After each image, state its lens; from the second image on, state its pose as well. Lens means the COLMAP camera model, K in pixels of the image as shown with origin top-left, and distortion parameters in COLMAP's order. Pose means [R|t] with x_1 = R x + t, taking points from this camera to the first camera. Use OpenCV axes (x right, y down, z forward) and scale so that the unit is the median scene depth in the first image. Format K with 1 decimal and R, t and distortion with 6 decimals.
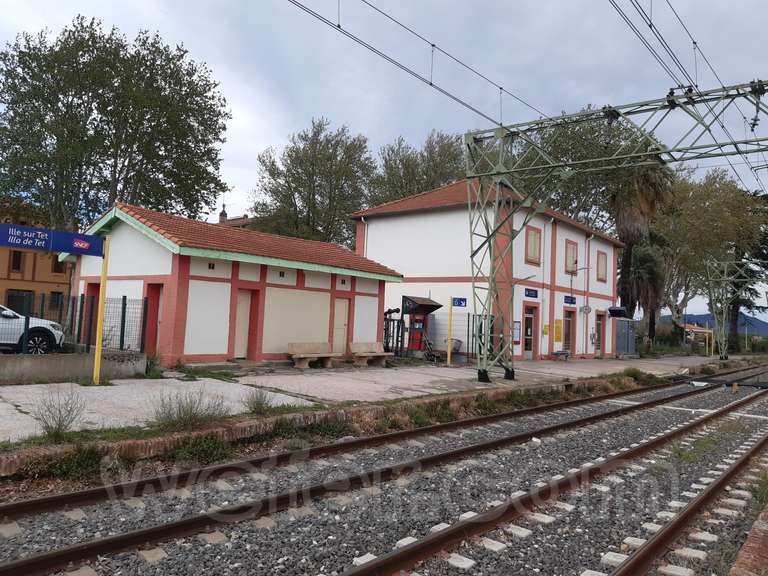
lens RADIAL K [[586.2, 0, 384.0], [0, 586.2, 288.0], [0, 0, 1]] dist [0.064301, -0.139321]
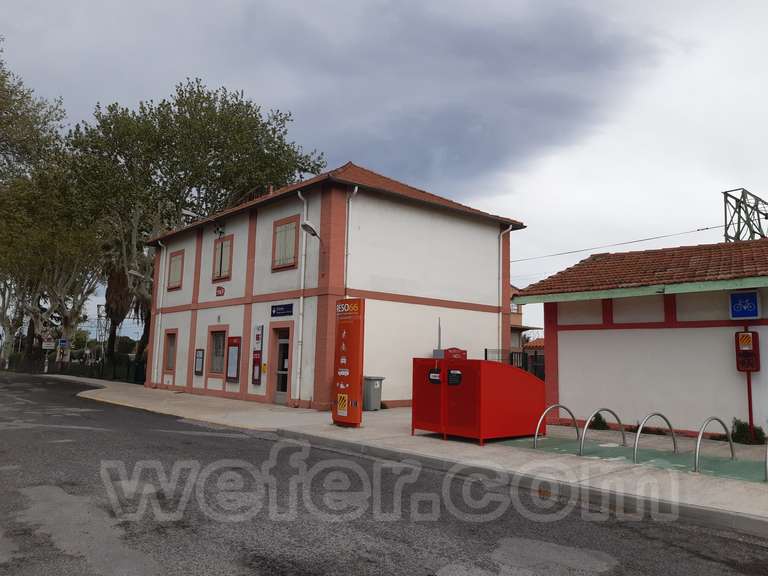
lens RADIAL K [[586.2, 0, 384.0], [0, 586.2, 288.0], [0, 0, 1]] dist [0.064301, -0.139321]
pose [[-0.149421, -0.175332, -0.973104, 0.858750], [0.031479, 0.982810, -0.181915, 0.107314], [0.988272, -0.057814, -0.141334, 1.124471]]
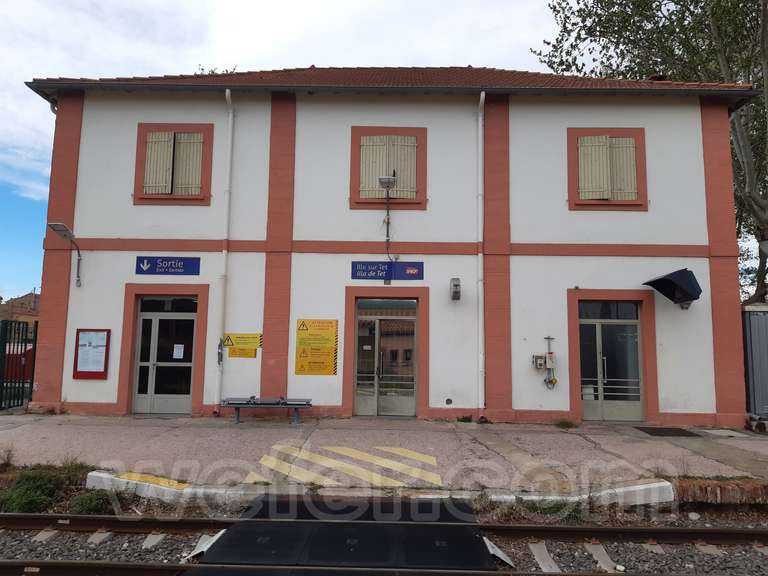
lens RADIAL K [[503.3, 0, 384.0], [0, 503.3, 288.0], [0, 0, 1]] dist [0.000319, -0.000008]
pose [[0.618773, -0.124138, -0.775700, 0.598052], [0.061552, 0.992061, -0.109662, 0.072050], [0.783155, 0.020110, 0.621502, 0.813707]]
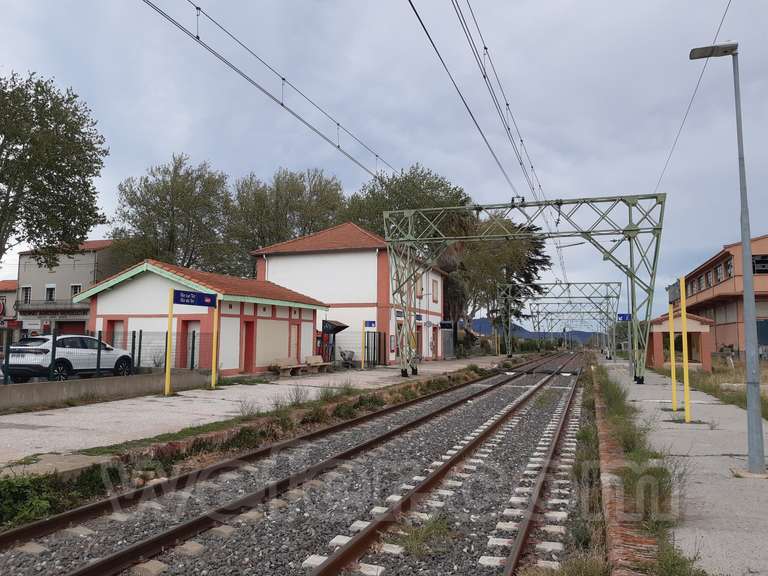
lens RADIAL K [[586.2, 0, 384.0], [0, 586.2, 288.0], [0, 0, 1]] dist [0.064301, -0.139321]
pose [[0.938026, -0.011288, 0.346382, -0.228893], [0.018643, 0.999666, -0.017909, -0.025545], [-0.346064, 0.023257, 0.937923, -0.234382]]
